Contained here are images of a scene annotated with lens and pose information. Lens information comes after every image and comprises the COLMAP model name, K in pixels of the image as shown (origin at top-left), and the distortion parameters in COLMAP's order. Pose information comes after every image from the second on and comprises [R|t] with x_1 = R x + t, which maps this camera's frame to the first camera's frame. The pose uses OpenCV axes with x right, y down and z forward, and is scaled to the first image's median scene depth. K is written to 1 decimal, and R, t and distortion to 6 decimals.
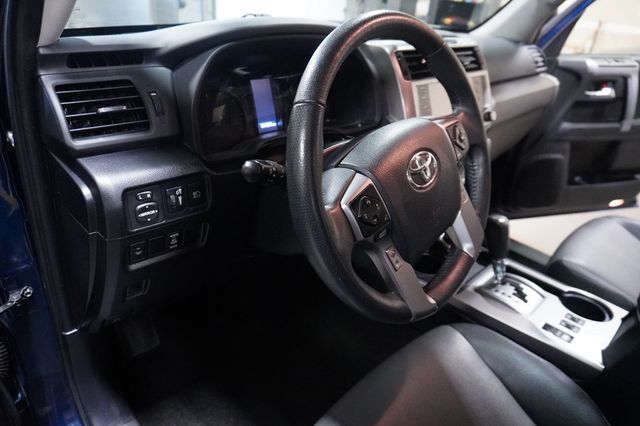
lens RADIAL K [[432.1, 0, 320.0], [0, 432.1, 213.0], [0, 0, 1]] dist [0.001491, 0.002077]
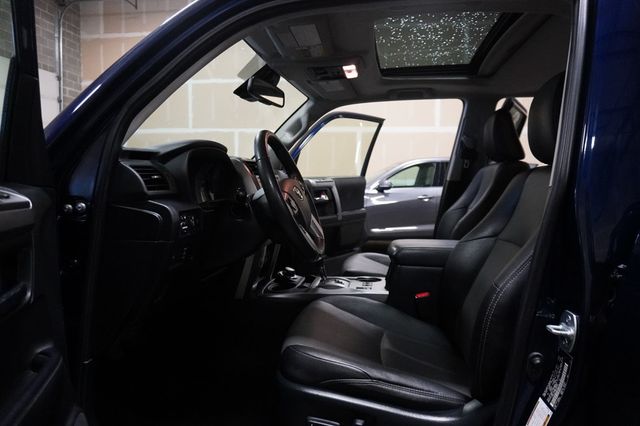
lens RADIAL K [[432.1, 0, 320.0], [0, 432.1, 213.0], [0, 0, 1]] dist [0.001491, 0.002077]
pose [[0.803872, -0.125433, 0.581426, -0.579237], [0.325010, 0.911309, -0.252754, 0.346776], [-0.498155, 0.392151, 0.773343, -0.429117]]
